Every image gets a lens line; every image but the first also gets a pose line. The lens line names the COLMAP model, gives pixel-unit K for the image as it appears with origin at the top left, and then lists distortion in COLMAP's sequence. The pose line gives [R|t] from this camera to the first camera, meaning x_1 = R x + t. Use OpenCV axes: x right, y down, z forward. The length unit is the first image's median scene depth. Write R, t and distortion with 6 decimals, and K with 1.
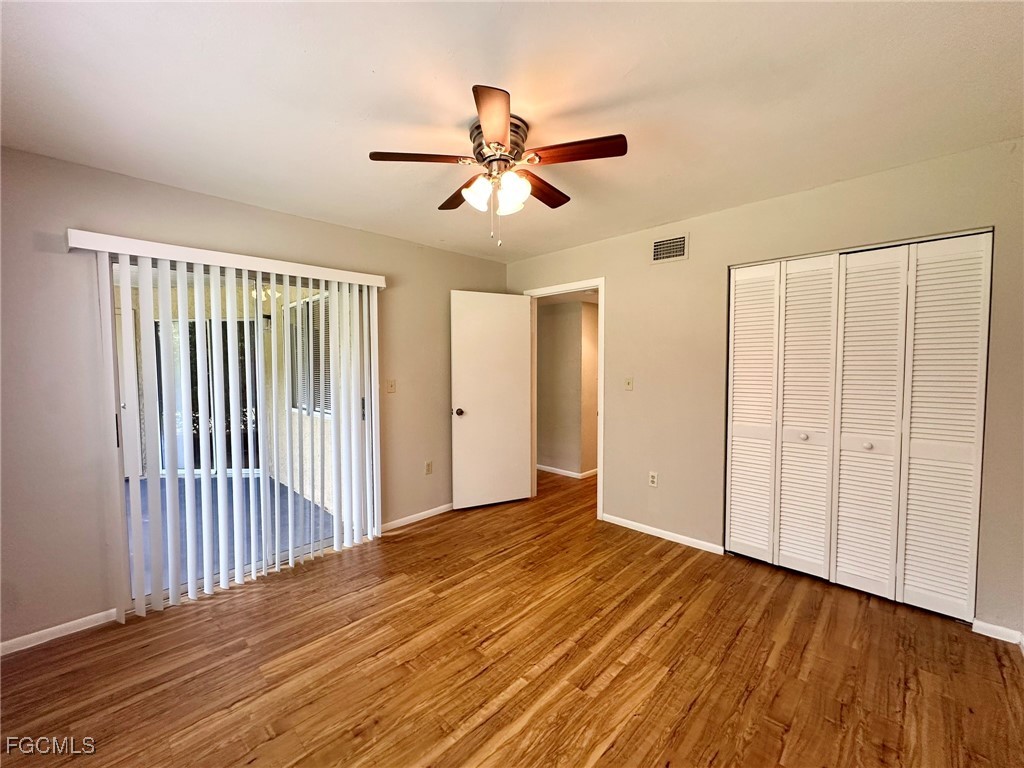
lens RADIAL K [[422.1, 0, 512.0], [0, 422.1, 384.0], [0, 0, 1]] dist [-0.003620, 0.000958]
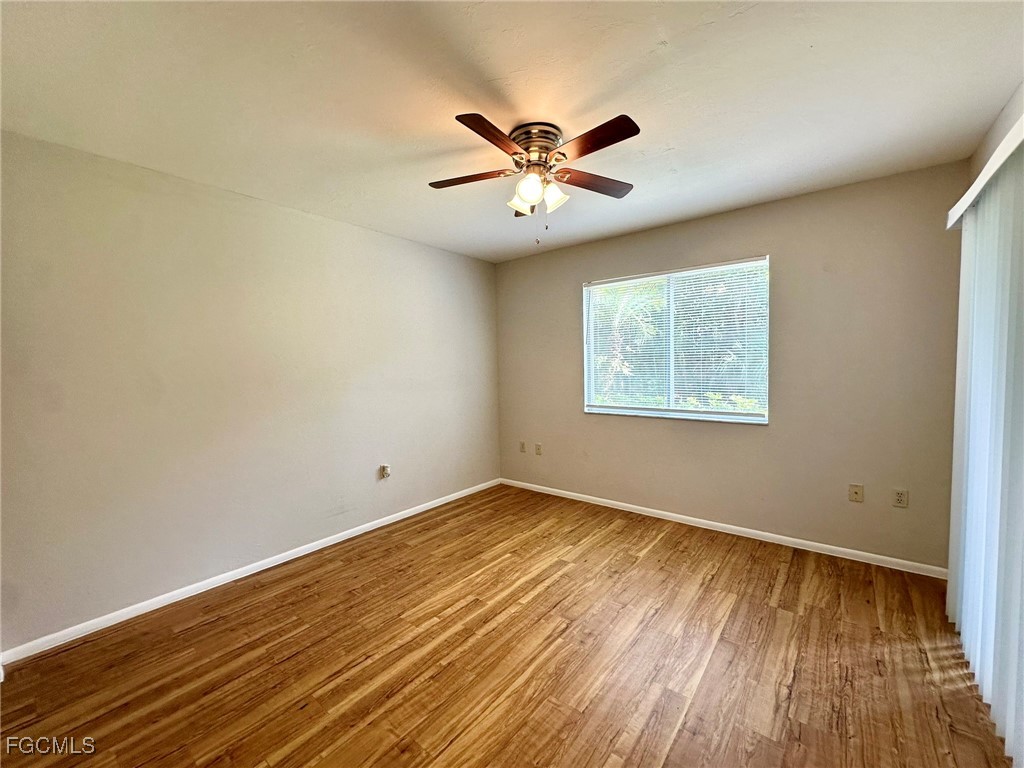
lens RADIAL K [[422.1, 0, 512.0], [0, 422.1, 384.0], [0, 0, 1]] dist [-0.003620, 0.000958]
pose [[-0.994989, 0.032526, -0.094547, 0.141241], [0.023055, 0.994761, 0.099593, -0.073191], [0.097291, 0.096914, -0.990526, 1.978986]]
